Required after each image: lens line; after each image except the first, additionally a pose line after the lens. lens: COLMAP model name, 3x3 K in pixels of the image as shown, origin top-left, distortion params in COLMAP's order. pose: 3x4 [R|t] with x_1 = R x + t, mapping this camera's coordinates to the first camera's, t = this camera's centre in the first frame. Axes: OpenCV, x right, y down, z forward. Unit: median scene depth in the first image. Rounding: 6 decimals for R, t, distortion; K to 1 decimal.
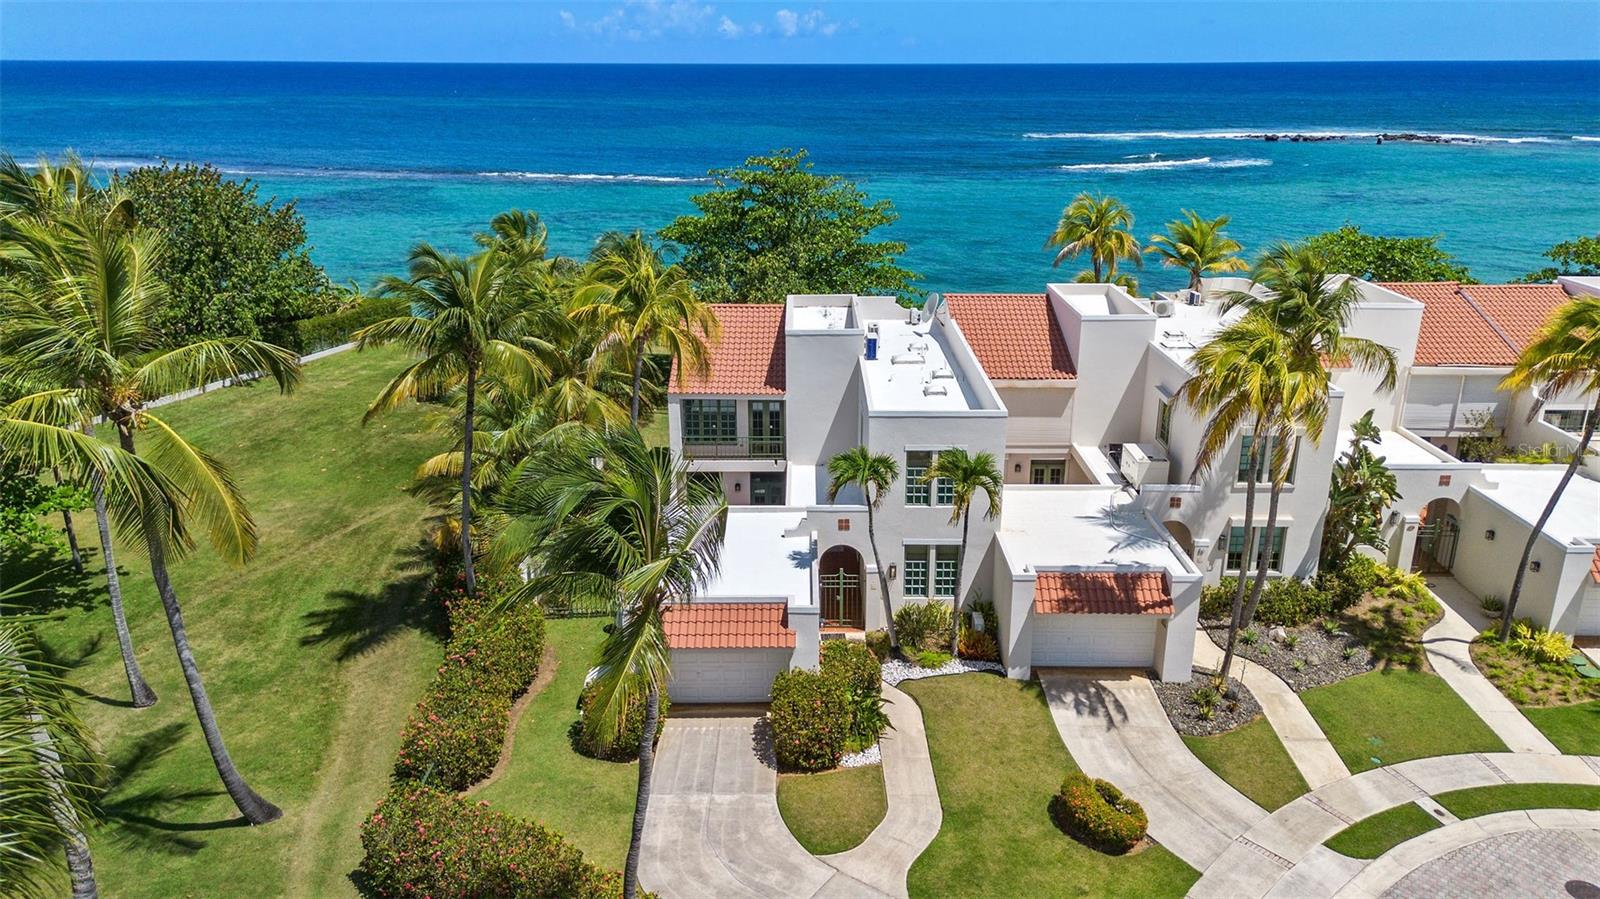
lens RADIAL K [[1135.9, 0, 800.0], [0, 1135.9, 449.5], [0, 0, 1]] dist [0.013369, -0.000160]
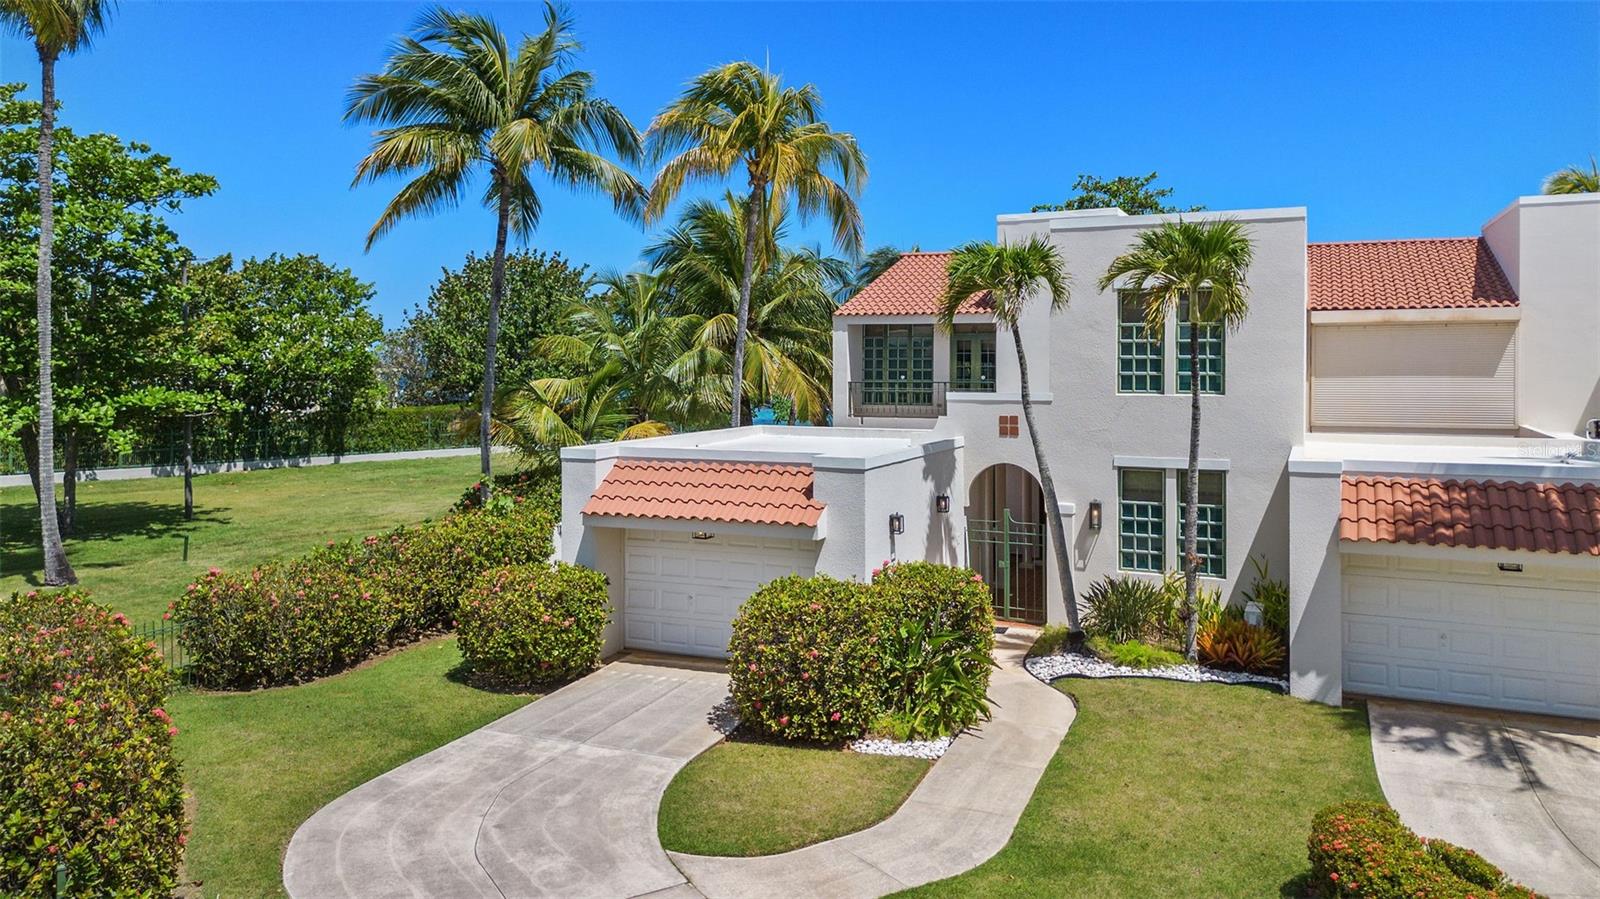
lens RADIAL K [[1135.9, 0, 800.0], [0, 1135.9, 449.5], [0, 0, 1]] dist [0.013369, -0.000160]
pose [[0.912510, 0.019560, -0.408587, 0.215548], [-0.125603, 0.964001, -0.234364, 0.274190], [0.389294, 0.265179, 0.882117, 0.530559]]
